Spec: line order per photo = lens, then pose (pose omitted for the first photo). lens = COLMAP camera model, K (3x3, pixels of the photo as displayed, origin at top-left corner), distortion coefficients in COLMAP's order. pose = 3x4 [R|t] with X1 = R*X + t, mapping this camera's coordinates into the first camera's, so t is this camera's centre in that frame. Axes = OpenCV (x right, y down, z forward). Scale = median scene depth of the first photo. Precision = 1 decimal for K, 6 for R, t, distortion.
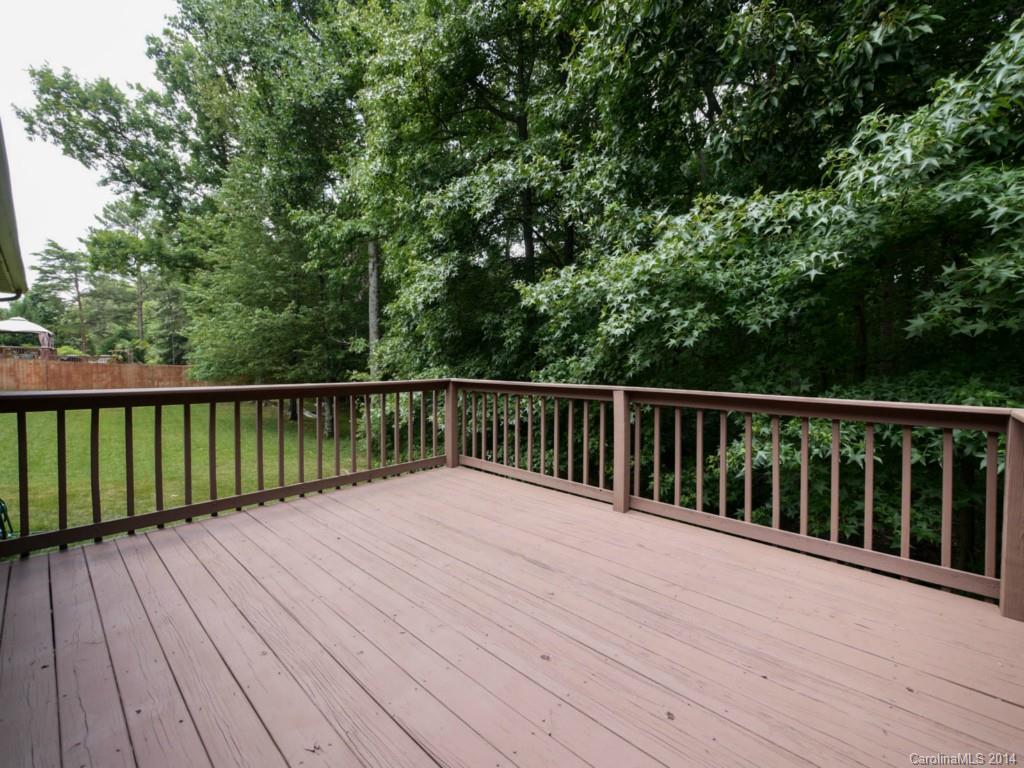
lens RADIAL K [[443.9, 0, 512.8], [0, 443.9, 378.4], [0, 0, 1]] dist [-0.001959, -0.000433]
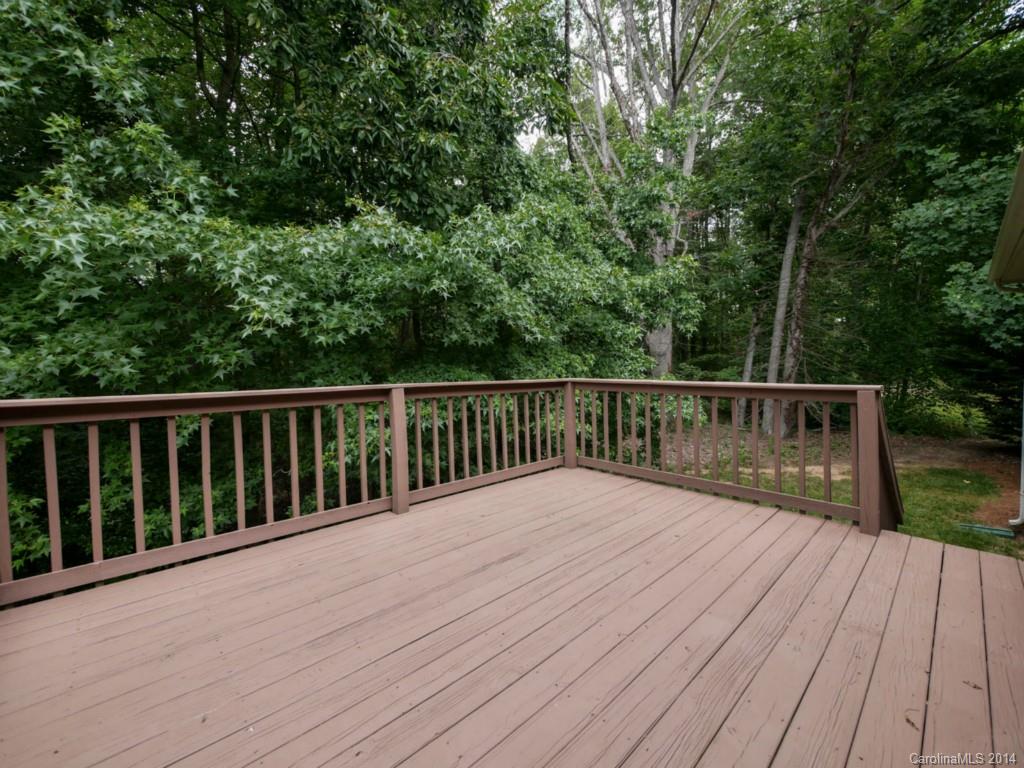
lens RADIAL K [[443.9, 0, 512.8], [0, 443.9, 378.4], [0, 0, 1]] dist [-0.001959, -0.000433]
pose [[0.034913, -0.039940, 0.998592, -0.739044], [0.037807, 0.998539, 0.038616, -0.022556], [-0.998675, 0.036406, 0.036372, 0.742598]]
